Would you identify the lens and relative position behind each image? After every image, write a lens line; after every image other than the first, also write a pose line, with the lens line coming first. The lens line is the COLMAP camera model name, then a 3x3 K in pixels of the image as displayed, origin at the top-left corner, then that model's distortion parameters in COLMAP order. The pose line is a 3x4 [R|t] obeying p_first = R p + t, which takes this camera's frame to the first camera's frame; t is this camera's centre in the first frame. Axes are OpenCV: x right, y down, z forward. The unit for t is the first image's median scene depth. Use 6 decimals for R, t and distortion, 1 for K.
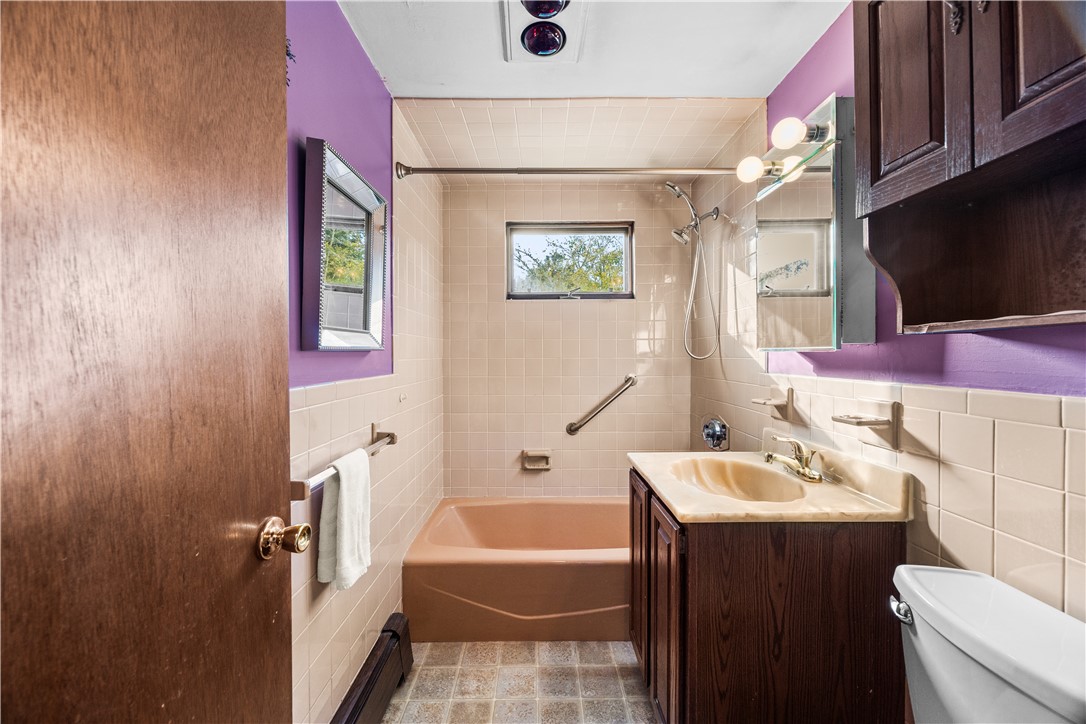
lens RADIAL K [[412.4, 0, 539.5], [0, 412.4, 358.7], [0, 0, 1]] dist [-0.002000, -0.000064]
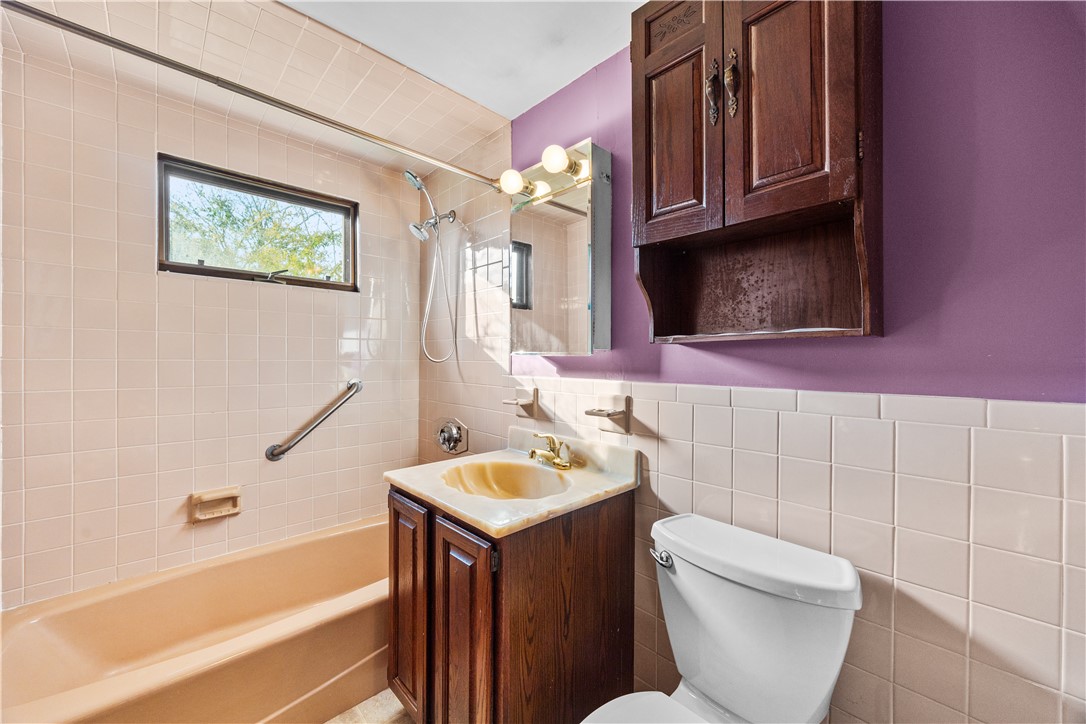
lens RADIAL K [[414.5, 0, 538.9], [0, 414.5, 361.7], [0, 0, 1]] dist [-0.001509, -0.000082]
pose [[0.725845, 0.002982, 0.687852, -0.209769], [-0.003396, 0.999994, -0.000751, 0.000213], [-0.687850, -0.001791, 0.725850, 0.234516]]
